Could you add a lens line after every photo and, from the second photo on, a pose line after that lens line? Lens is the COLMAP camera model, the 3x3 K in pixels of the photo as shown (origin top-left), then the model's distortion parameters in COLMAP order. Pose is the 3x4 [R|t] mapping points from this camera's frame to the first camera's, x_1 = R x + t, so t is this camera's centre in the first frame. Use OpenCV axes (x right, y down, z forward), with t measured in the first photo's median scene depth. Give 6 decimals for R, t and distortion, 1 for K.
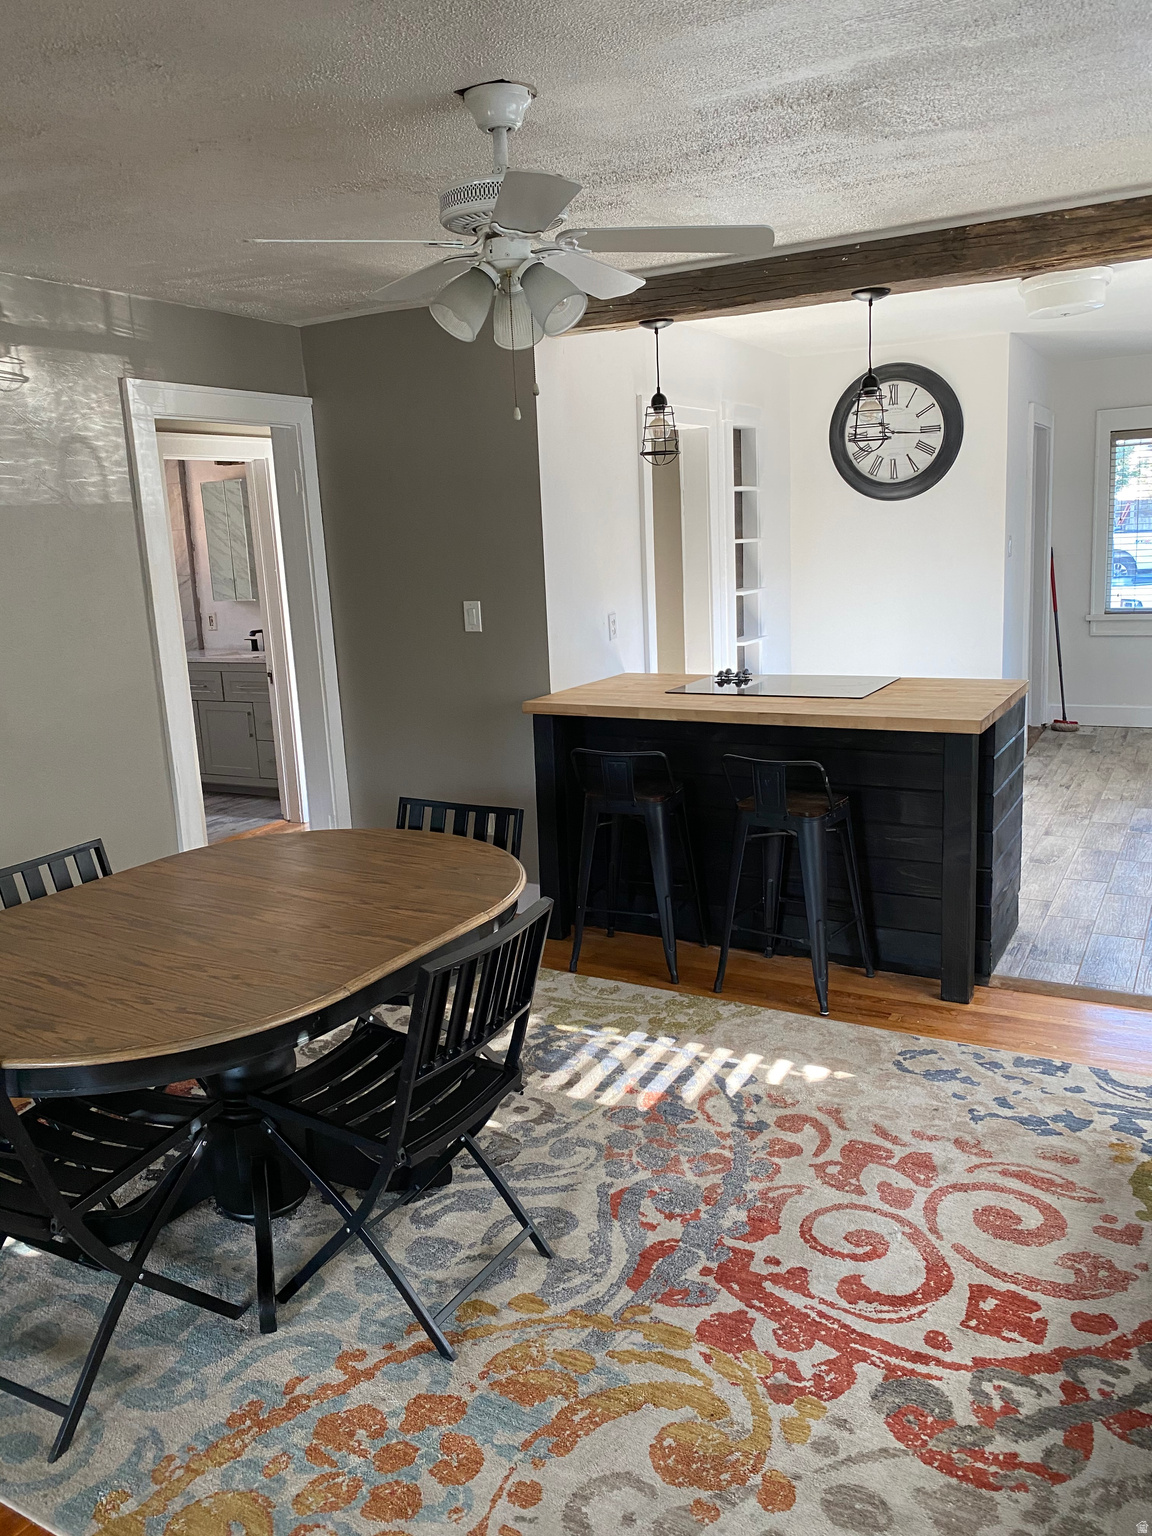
lens RADIAL K [[1173.0, 0, 572.2], [0, 1173.0, 768.9], [0, 0, 1]] dist [0.073079, -0.096513]
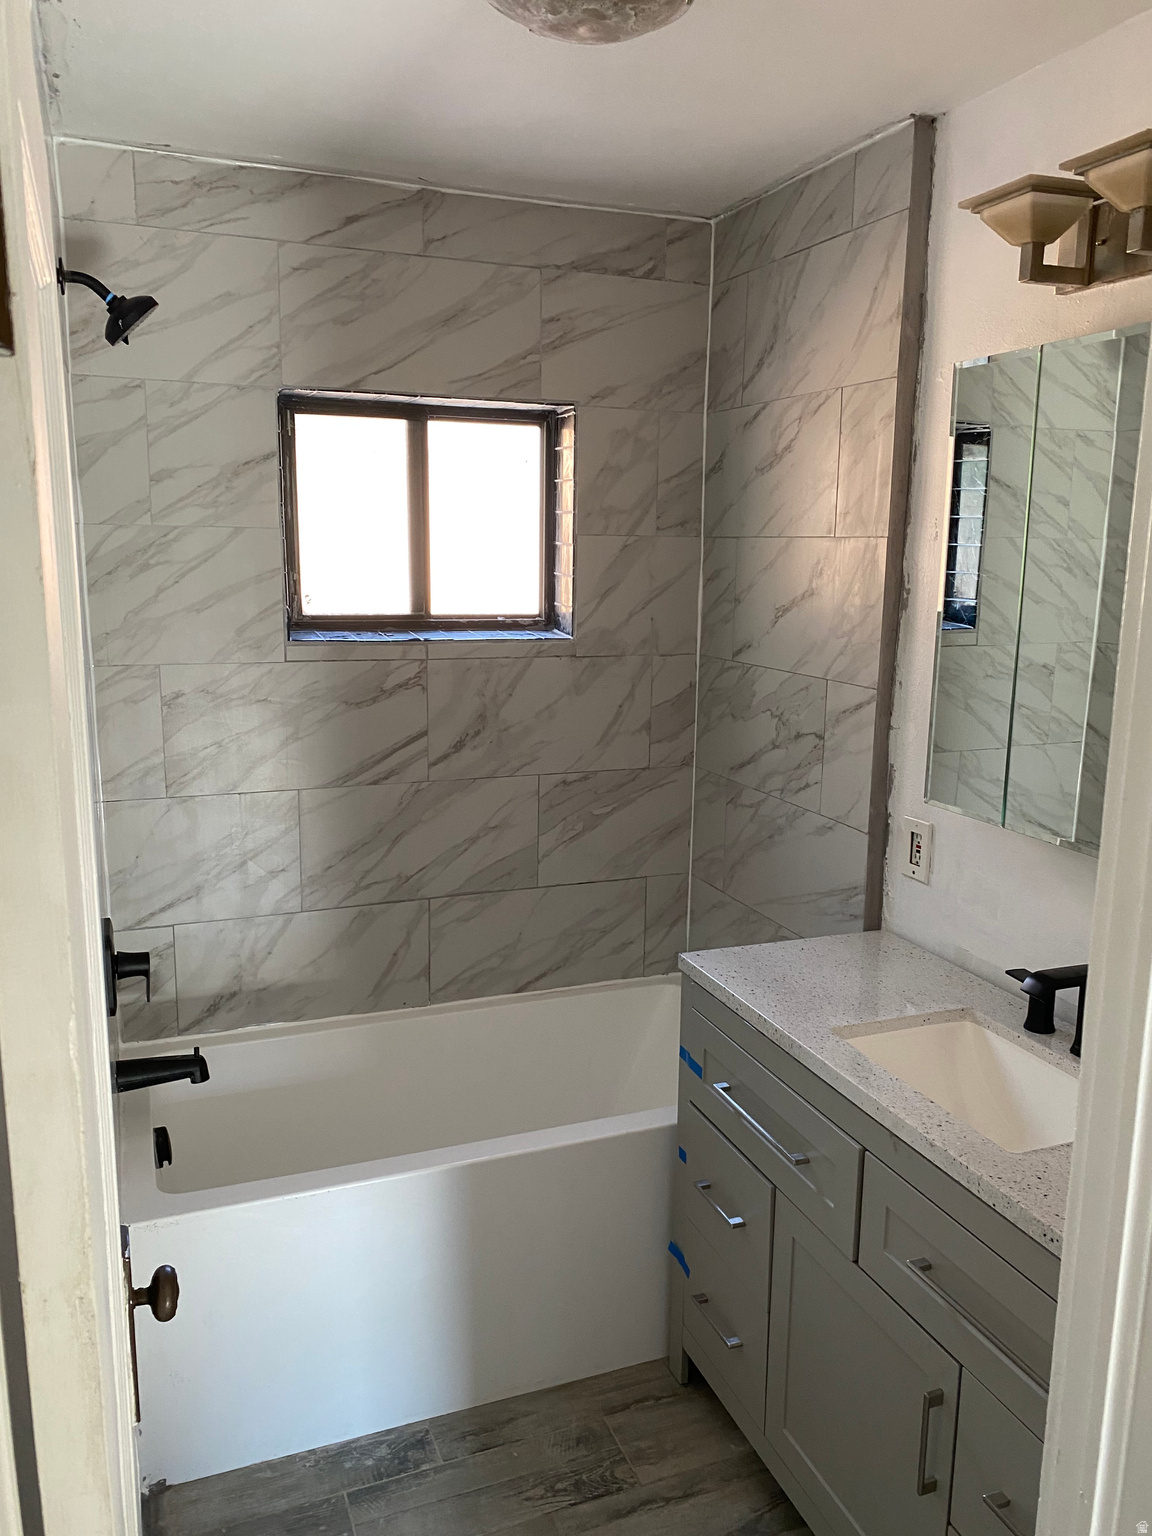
lens RADIAL K [[1173.0, 0, 572.2], [0, 1173.0, 768.9], [0, 0, 1]] dist [0.073079, -0.096513]
pose [[0.772346, 0.183541, -0.608107, -0.196351], [-0.176441, 0.981660, 0.072194, -0.152566], [0.610205, 0.051536, 0.790566, 0.714931]]
